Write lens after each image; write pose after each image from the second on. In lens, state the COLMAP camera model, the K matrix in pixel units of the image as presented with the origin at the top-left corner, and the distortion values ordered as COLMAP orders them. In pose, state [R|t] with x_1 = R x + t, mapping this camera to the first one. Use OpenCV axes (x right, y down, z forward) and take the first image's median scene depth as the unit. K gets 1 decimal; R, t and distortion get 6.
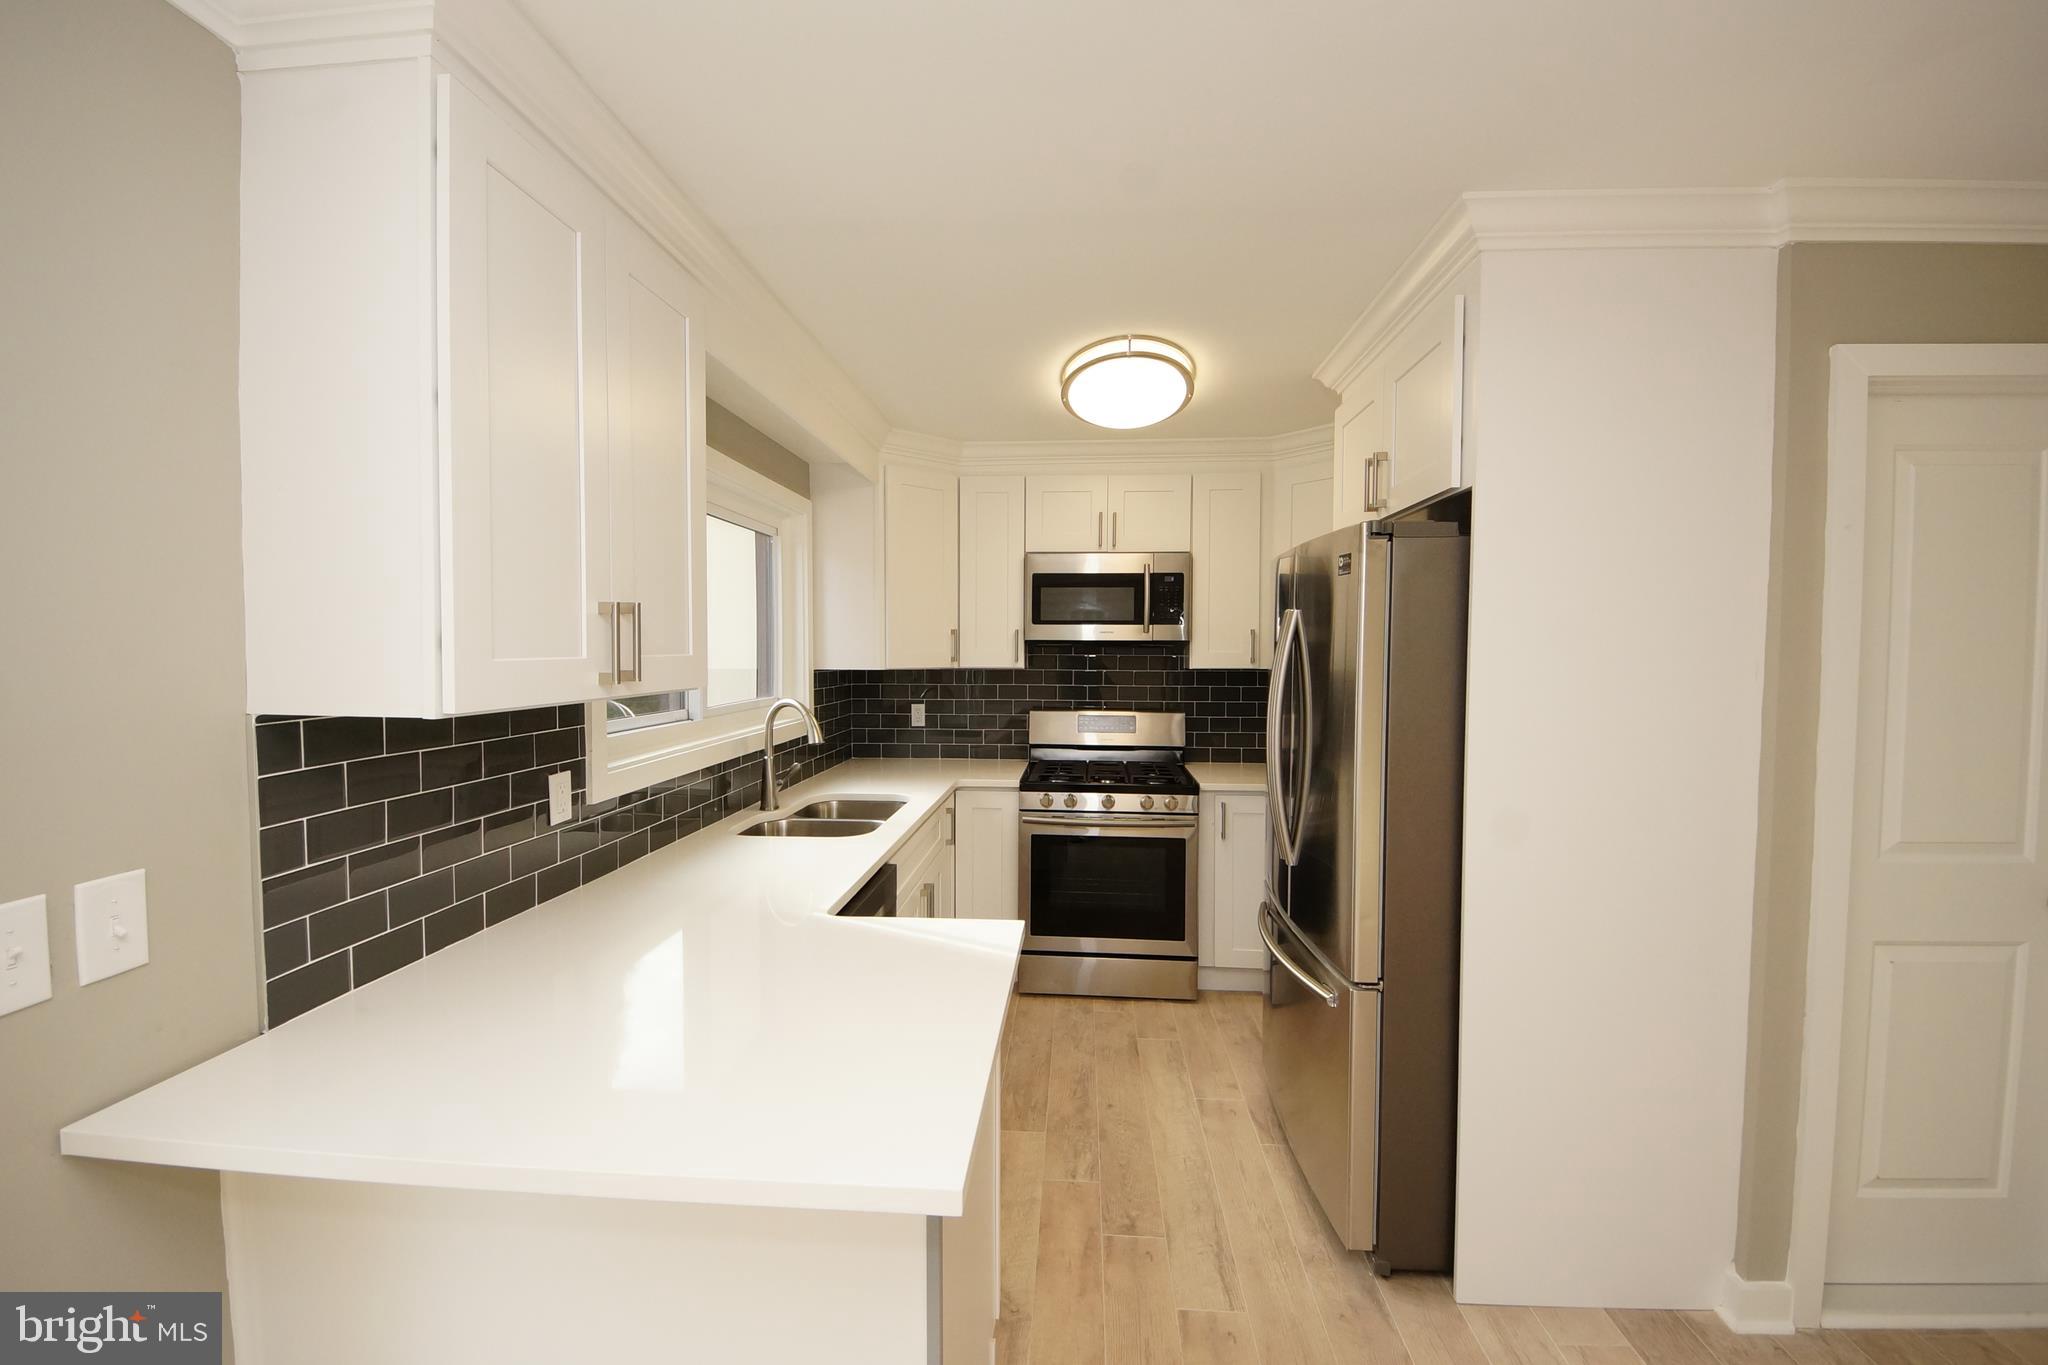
lens RADIAL K [[824.0, 0, 1020.8], [0, 824.0, 677.8], [0, 0, 1]] dist [0.030785, -0.024432]
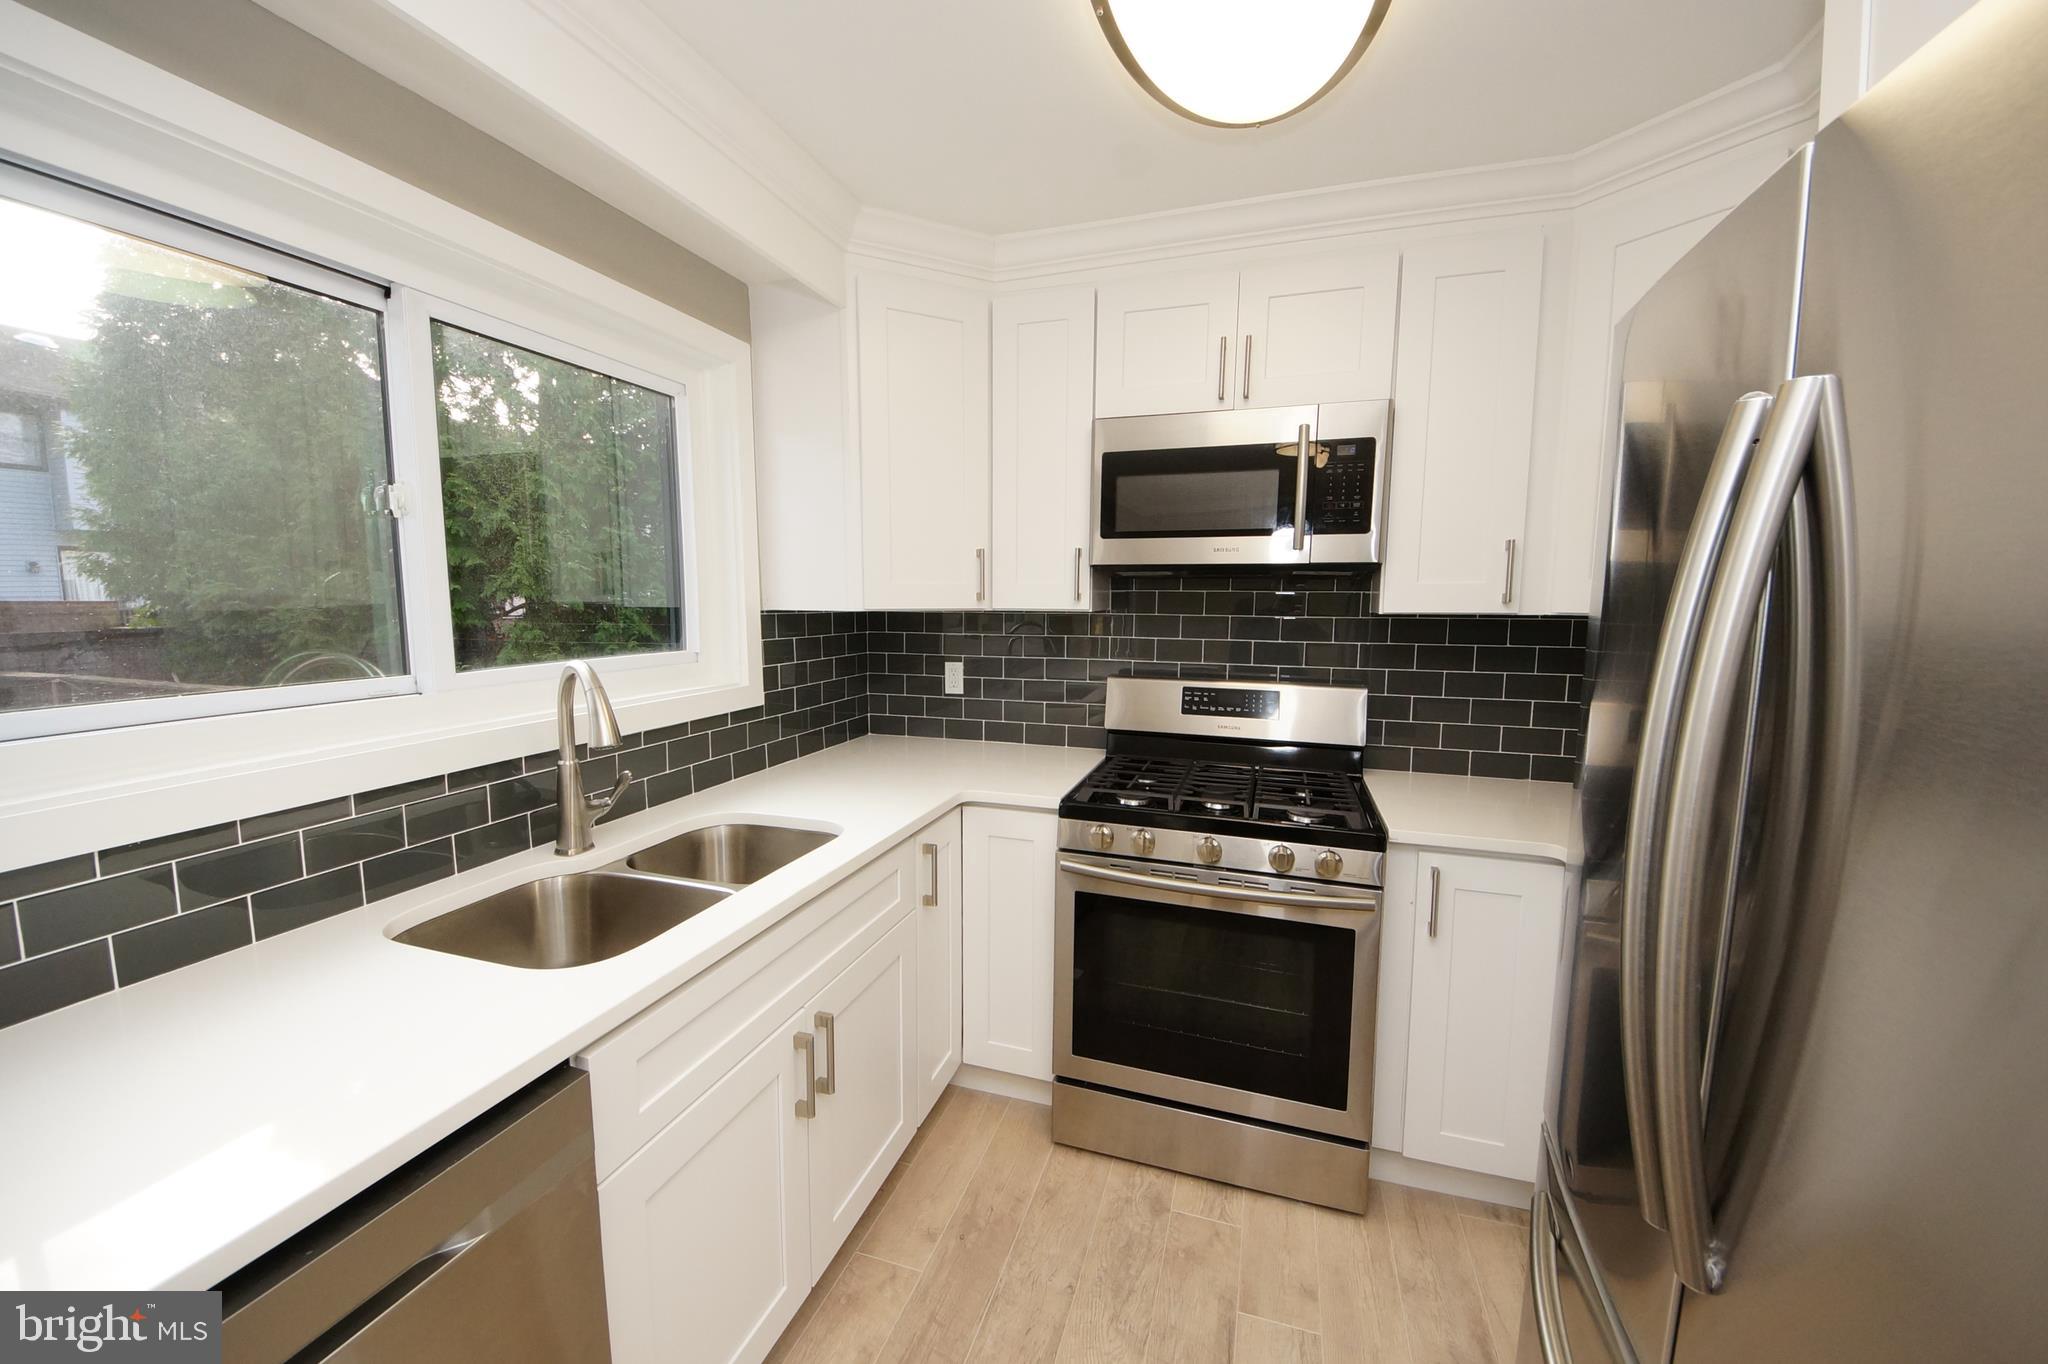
lens RADIAL K [[751.3, 0, 1023.2], [0, 751.3, 678.9], [0, 0, 1]] dist [0.041216, -0.030357]
pose [[0.970204, 0.028791, -0.240573, 0.100222], [-0.010325, 0.996926, 0.077668, -0.004659], [0.242069, -0.072870, 0.967519, 0.463540]]
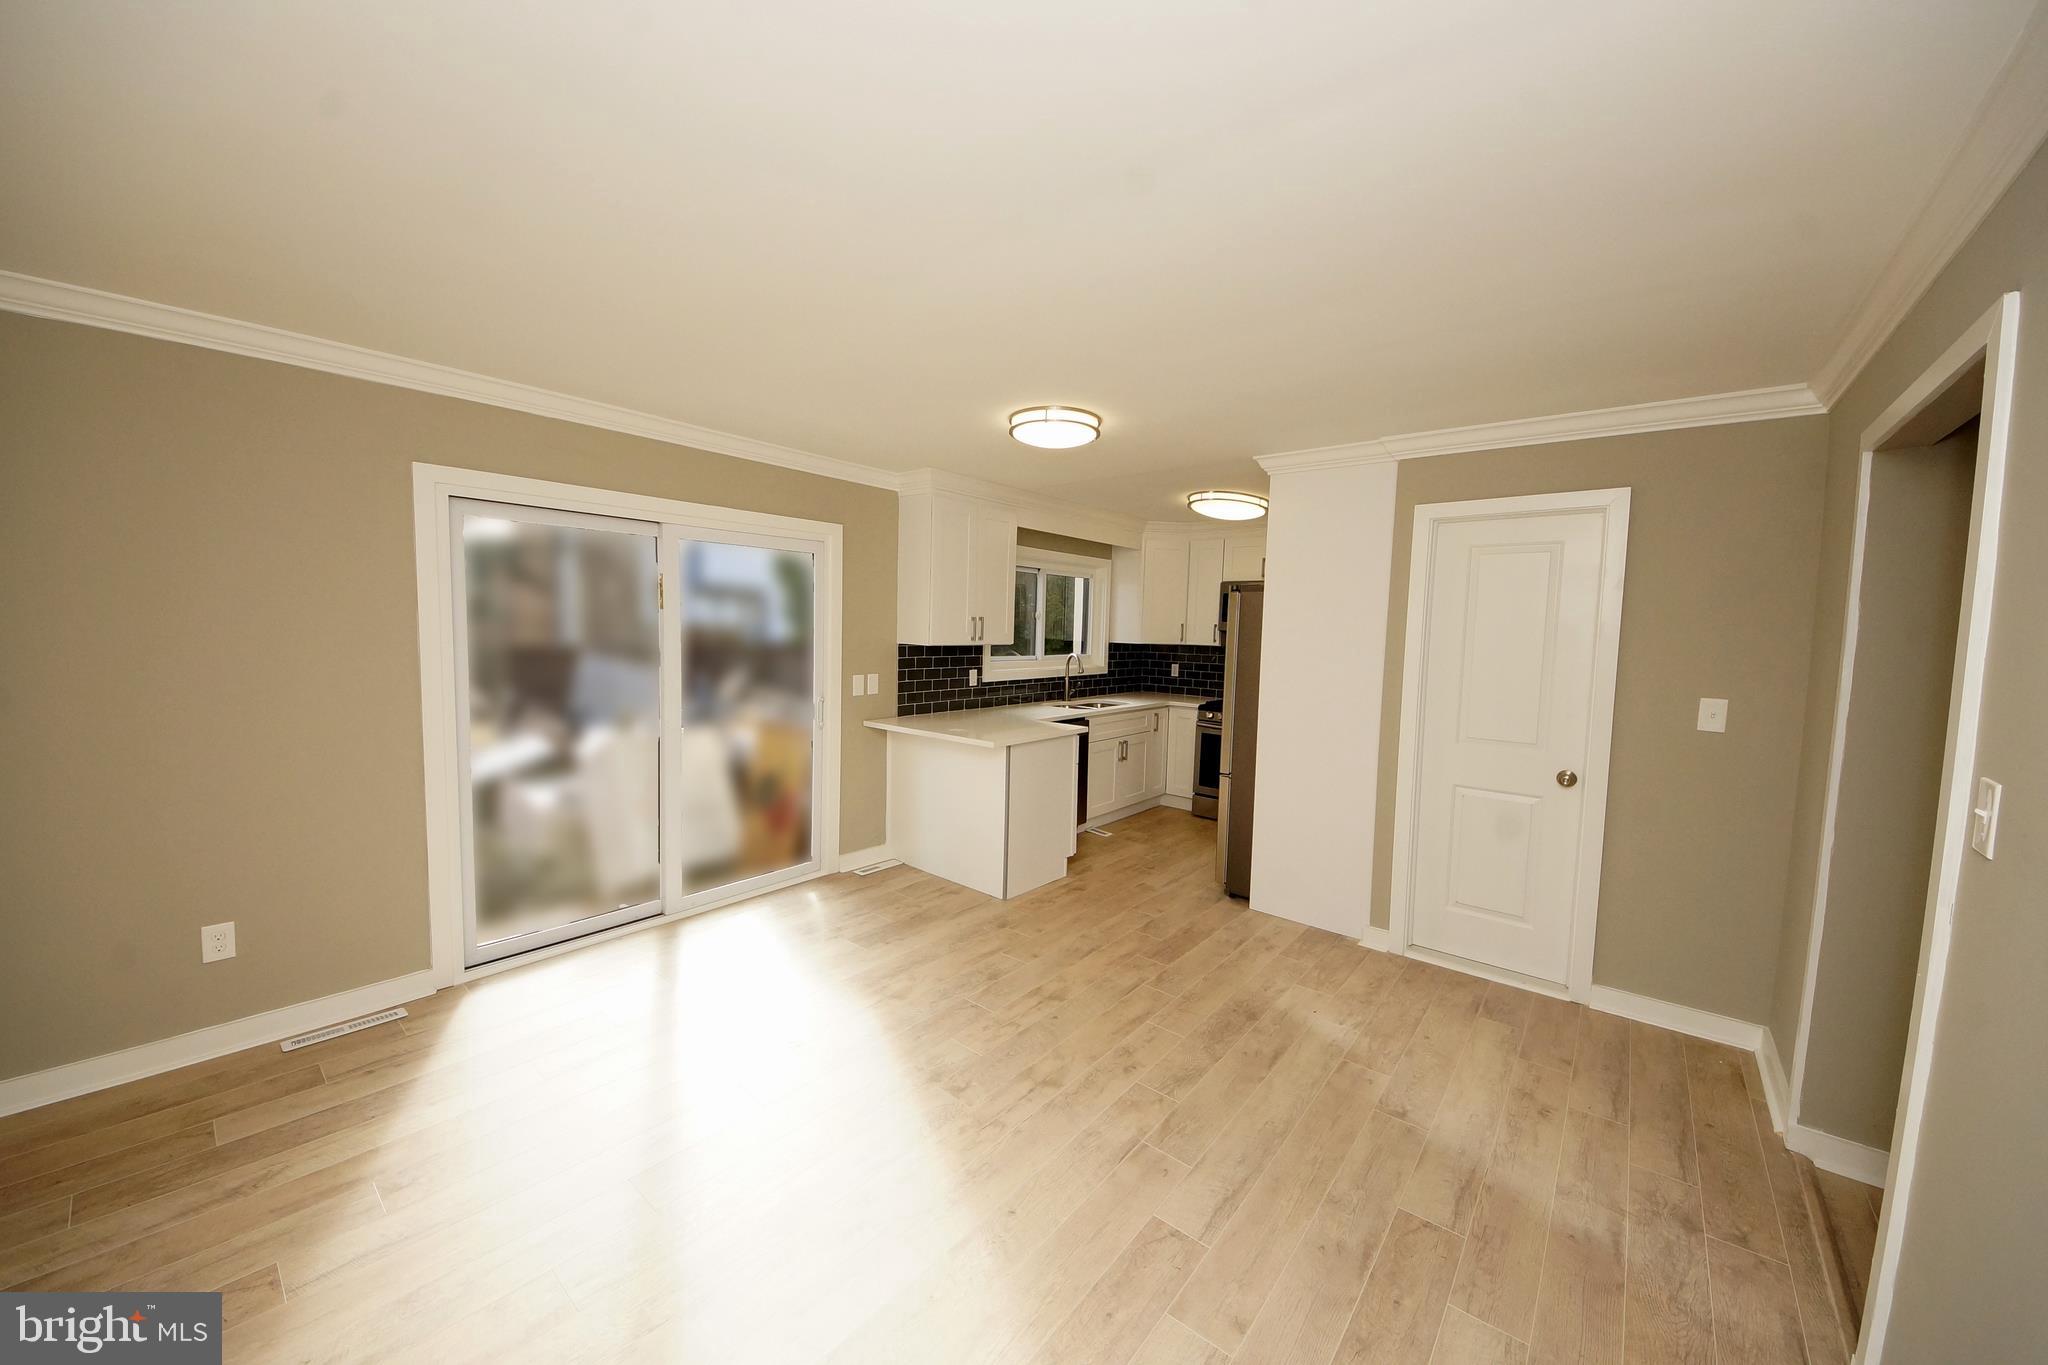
lens RADIAL K [[724.9, 0, 1023.4], [0, 724.9, 678.5], [0, 0, 1]] dist [0.039151, -0.027609]
pose [[0.813472, 0.060556, -0.578443, 0.622489], [-0.044470, 0.998129, 0.041952, 0.013005], [0.579902, -0.008404, 0.814643, -0.587127]]
